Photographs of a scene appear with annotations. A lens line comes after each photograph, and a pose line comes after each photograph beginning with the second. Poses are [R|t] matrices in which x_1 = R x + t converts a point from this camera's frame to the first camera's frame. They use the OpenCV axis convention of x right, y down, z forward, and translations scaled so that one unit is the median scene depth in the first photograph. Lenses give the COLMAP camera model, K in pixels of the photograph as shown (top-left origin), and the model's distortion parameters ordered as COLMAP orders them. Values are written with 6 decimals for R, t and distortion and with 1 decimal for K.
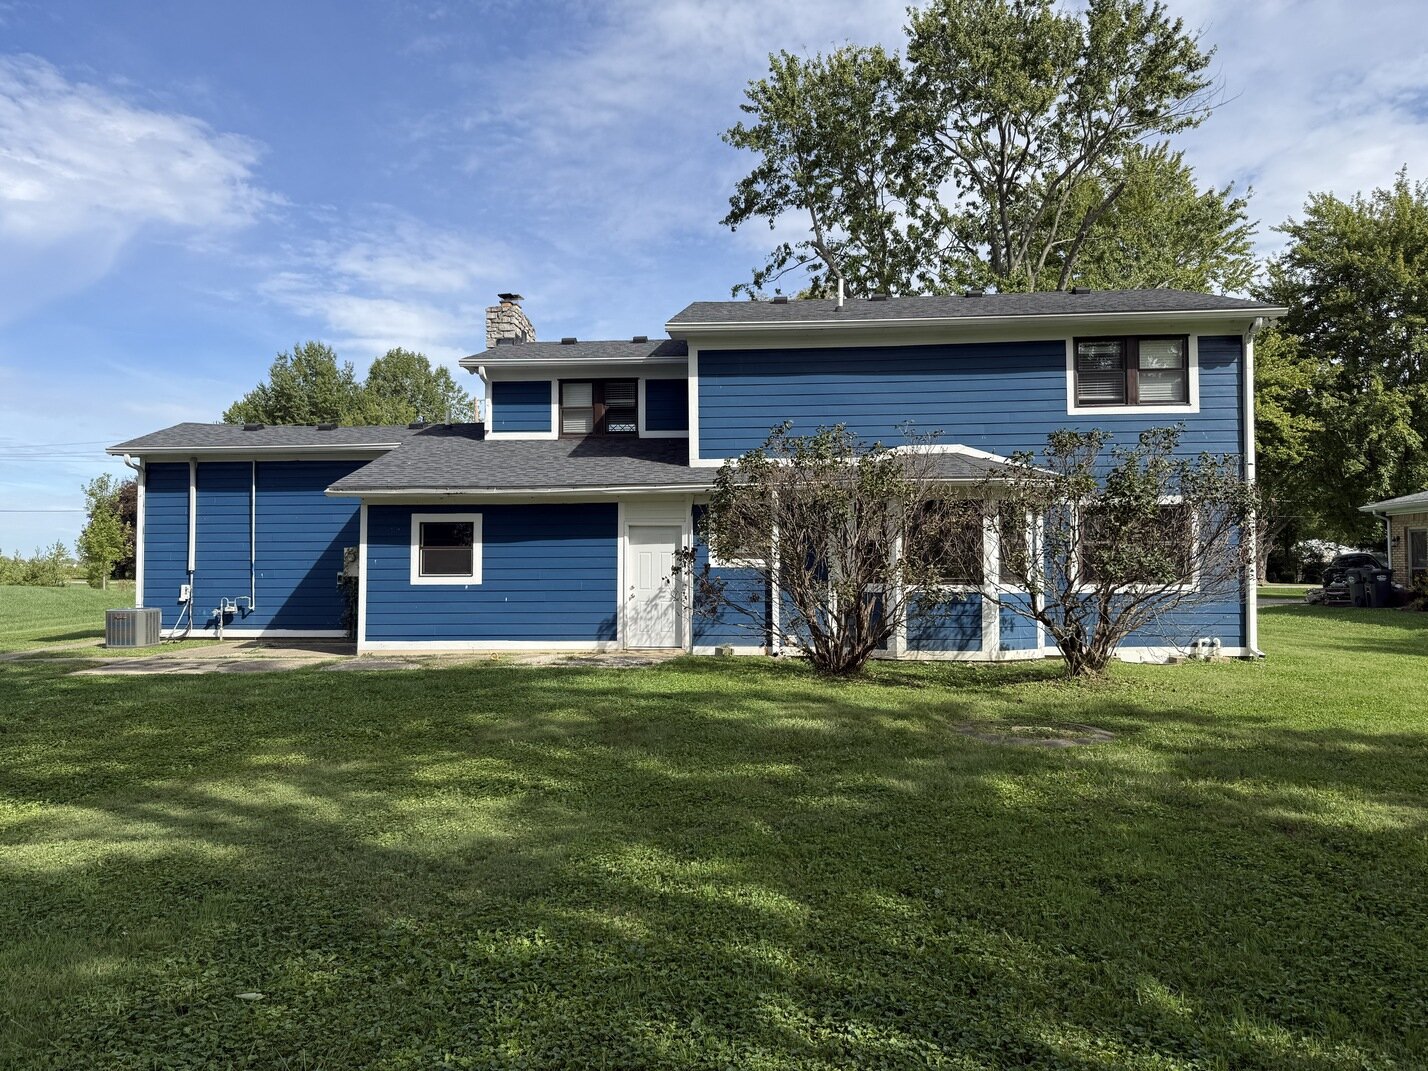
lens RADIAL K [[1019.5, 0, 713.6], [0, 1019.5, 537.6], [0, 0, 1]] dist [0.005565, 0.001169]
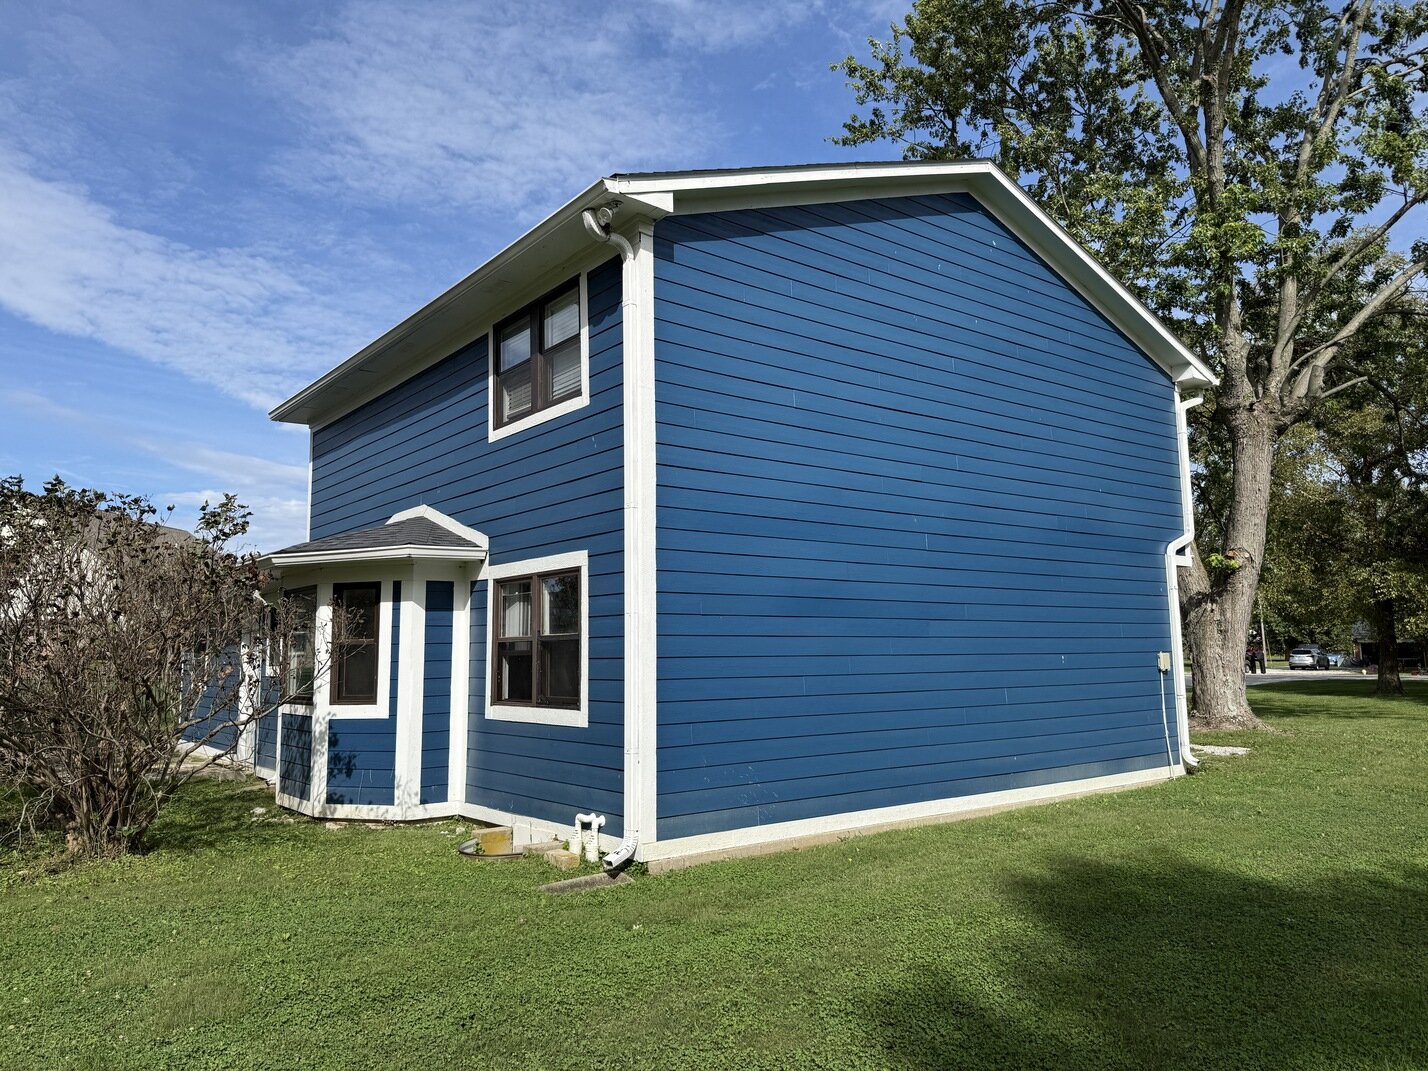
lens RADIAL K [[1019.5, 0, 713.6], [0, 1019.5, 533.1], [0, 0, 1]] dist [0.005565, 0.001169]
pose [[0.685926, -0.099960, -0.720773, 0.916546], [0.039363, 0.994167, -0.100415, 0.008101], [0.726606, 0.040506, 0.685860, 0.663975]]
